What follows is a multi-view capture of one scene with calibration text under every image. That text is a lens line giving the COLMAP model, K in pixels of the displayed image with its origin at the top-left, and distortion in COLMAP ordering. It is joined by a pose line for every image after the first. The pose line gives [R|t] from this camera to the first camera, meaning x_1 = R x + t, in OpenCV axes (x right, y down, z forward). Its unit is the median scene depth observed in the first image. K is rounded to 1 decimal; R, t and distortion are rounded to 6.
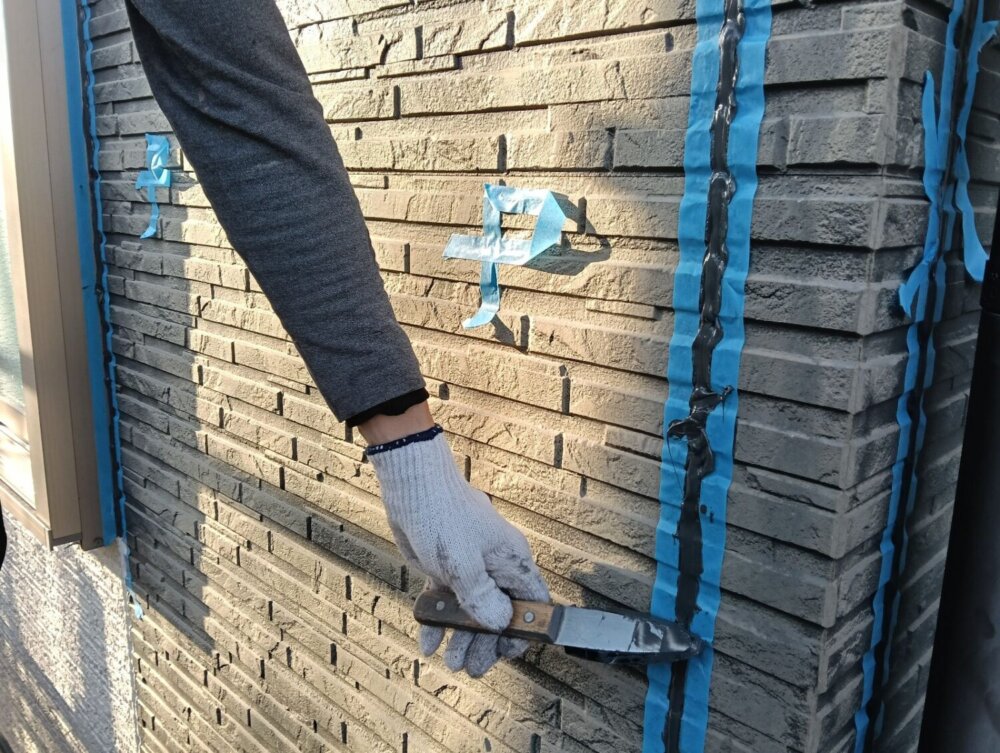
lens RADIAL K [[844.5, 0, 510.3], [0, 844.5, 370.6], [0, 0, 1]] dist [0.065451, -0.158736]
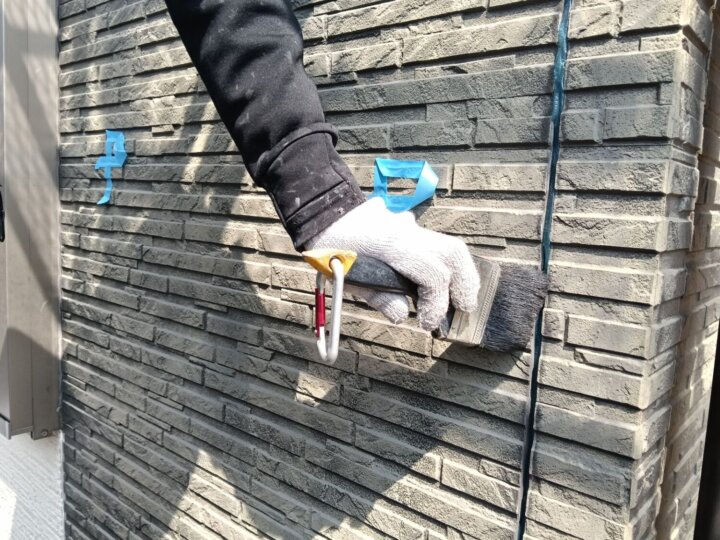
lens RADIAL K [[608.1, 0, 363.8], [0, 608.1, 264.4], [0, 0, 1]] dist [0.065451, -0.158736]
pose [[0.997428, 0.015576, 0.069957, -0.098109], [-0.008425, 0.994812, -0.101380, 0.052600], [-0.071174, 0.100530, 0.992385, -0.009217]]
